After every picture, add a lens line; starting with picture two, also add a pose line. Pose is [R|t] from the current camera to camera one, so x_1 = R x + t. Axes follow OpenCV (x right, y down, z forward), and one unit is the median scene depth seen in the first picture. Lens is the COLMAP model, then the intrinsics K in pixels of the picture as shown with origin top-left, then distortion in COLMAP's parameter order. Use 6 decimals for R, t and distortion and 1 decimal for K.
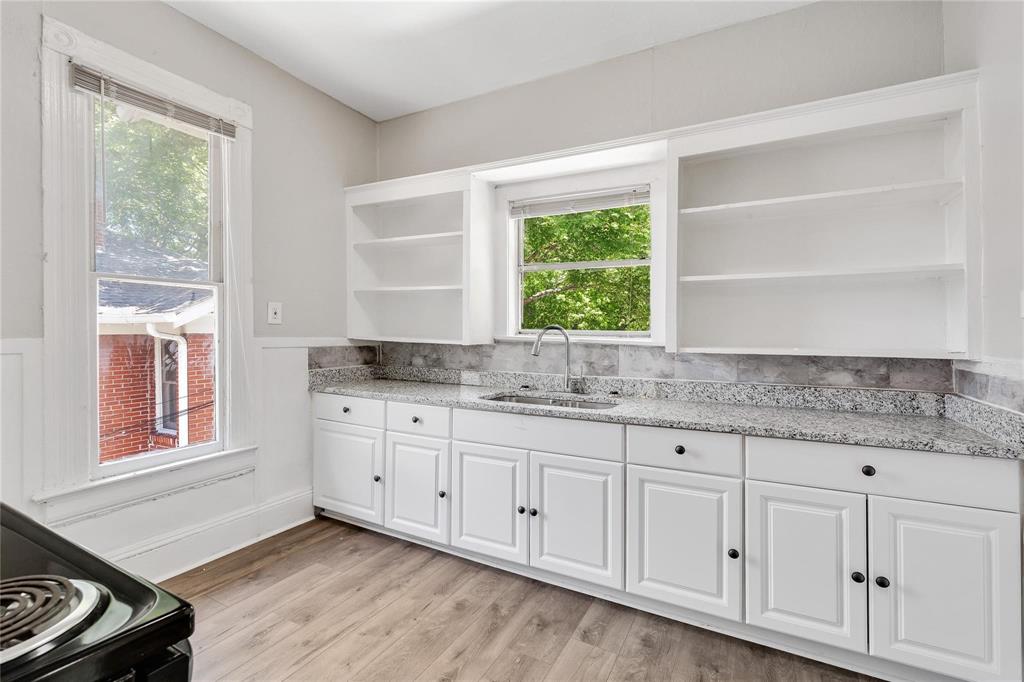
lens RADIAL K [[465.7, 0, 508.8], [0, 465.7, 330.3], [0, 0, 1]] dist [-0.004223, -0.001107]
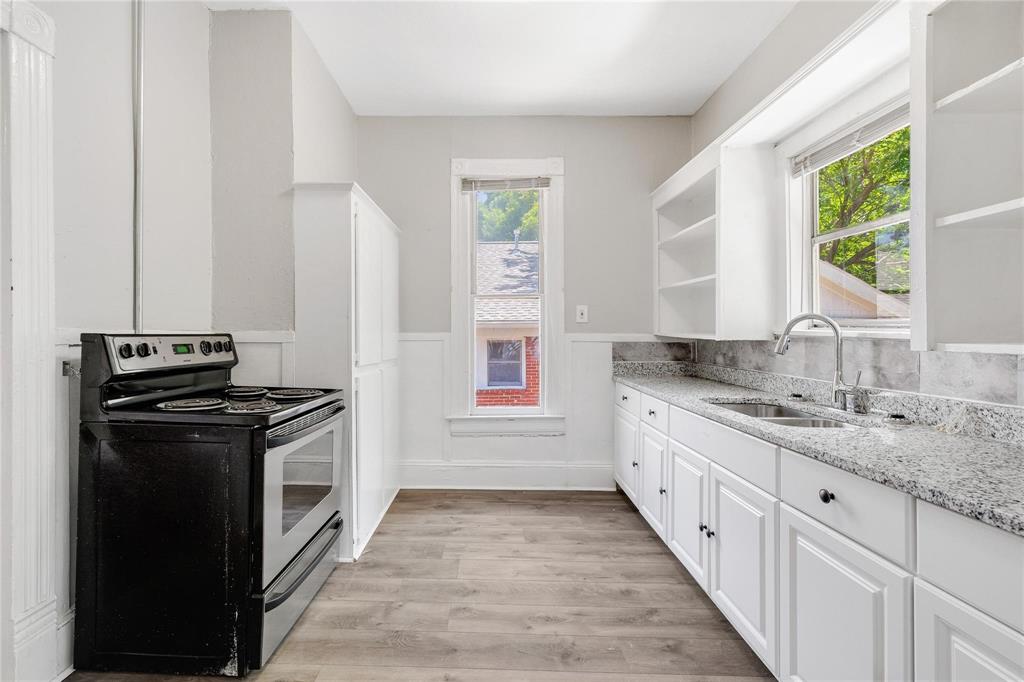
lens RADIAL K [[516.7, 0, 508.5], [0, 516.7, 335.2], [0, 0, 1]] dist [0.000795, -0.000521]
pose [[0.418385, -0.007247, -0.908241, 0.702044], [0.002666, 0.999974, -0.006750, 0.030388], [0.908266, 0.000403, 0.418393, 0.247283]]
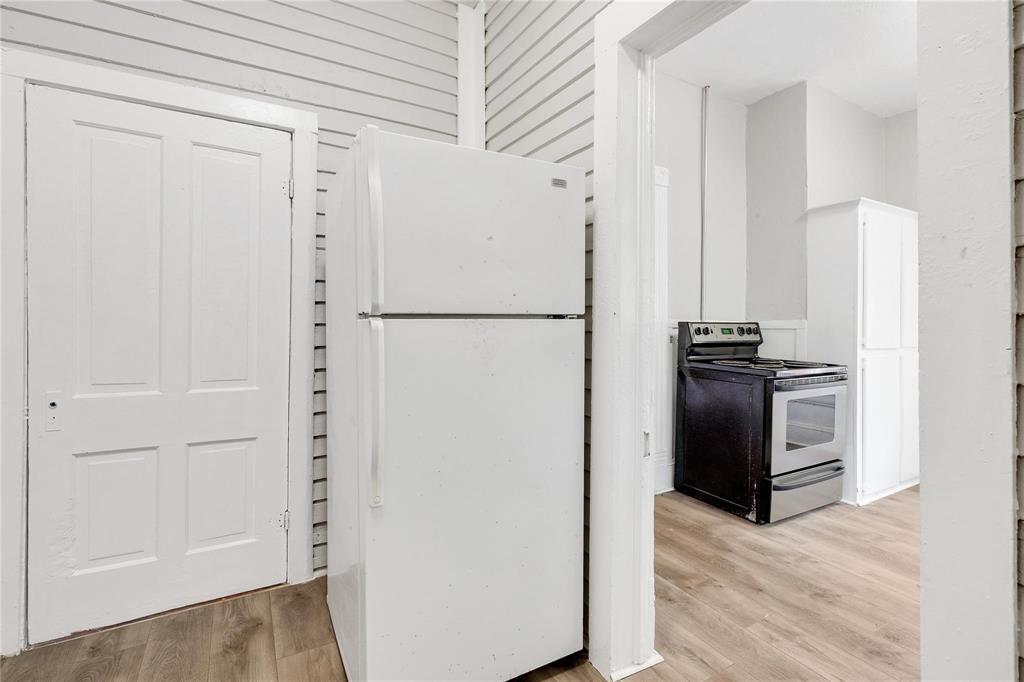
lens RADIAL K [[441.0, 0, 503.1], [0, 441.0, 333.6], [0, 0, 1]] dist [0.000809, 0.000260]
pose [[-0.568569, 0.004726, -0.822622, 1.084844], [-0.003906, 0.999957, 0.008445, 0.045487], [0.822626, 0.008014, -0.568526, 0.304464]]
